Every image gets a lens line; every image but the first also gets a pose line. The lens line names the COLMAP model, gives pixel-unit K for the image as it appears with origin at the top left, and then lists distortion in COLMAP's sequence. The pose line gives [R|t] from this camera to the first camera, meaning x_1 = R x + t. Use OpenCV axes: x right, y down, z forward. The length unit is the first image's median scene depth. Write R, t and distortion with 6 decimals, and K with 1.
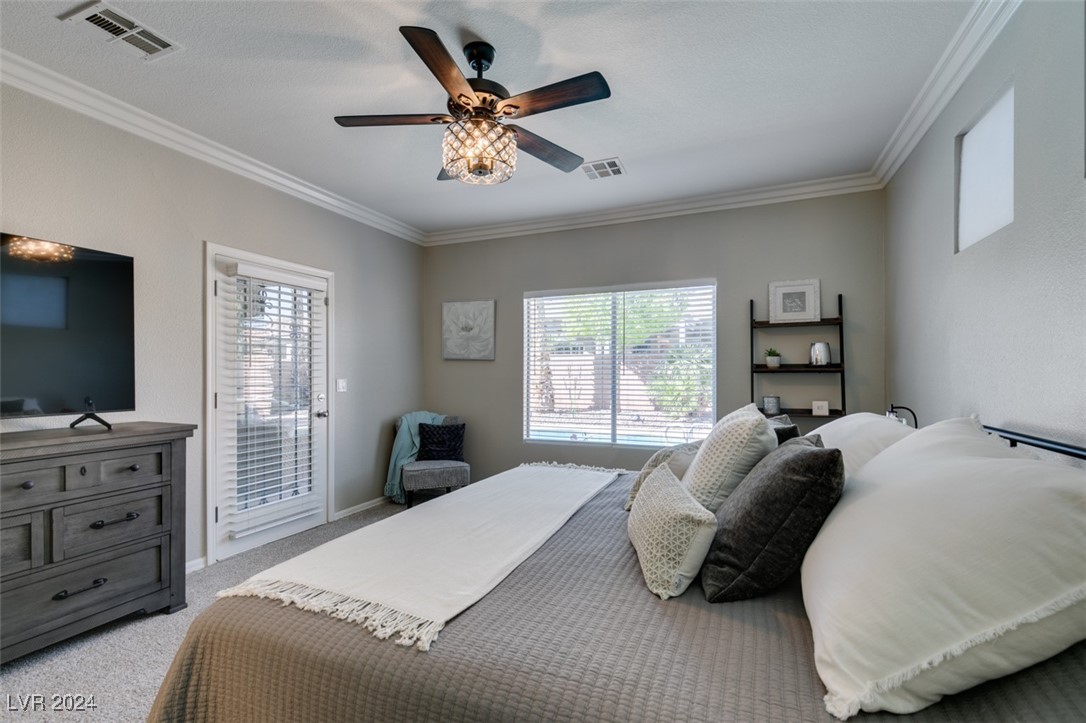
lens RADIAL K [[489.0, 0, 546.0], [0, 489.0, 368.3], [0, 0, 1]] dist [0.008181, -0.001981]
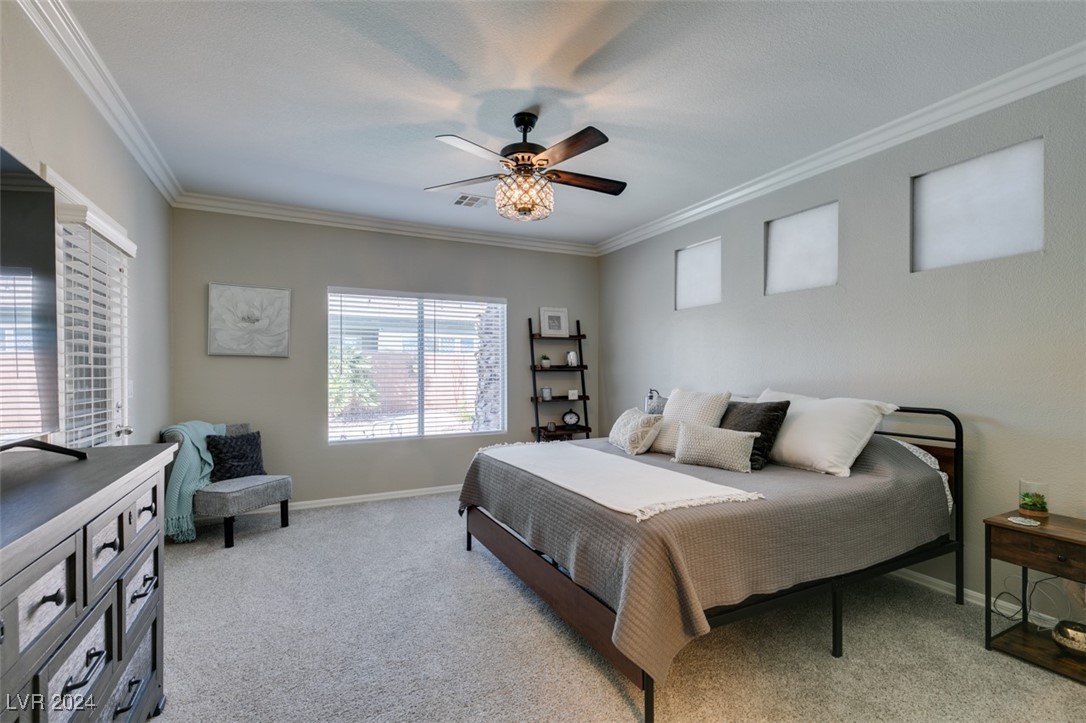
lens RADIAL K [[489.0, 0, 548.4], [0, 489.0, 370.4], [0, 0, 1]] dist [0.008181, -0.001981]
pose [[0.644855, 0.000310, 0.764305, -0.493527], [-0.006045, 0.999971, 0.004694, -0.000199], [-0.764281, -0.007647, 0.644838, 0.062403]]
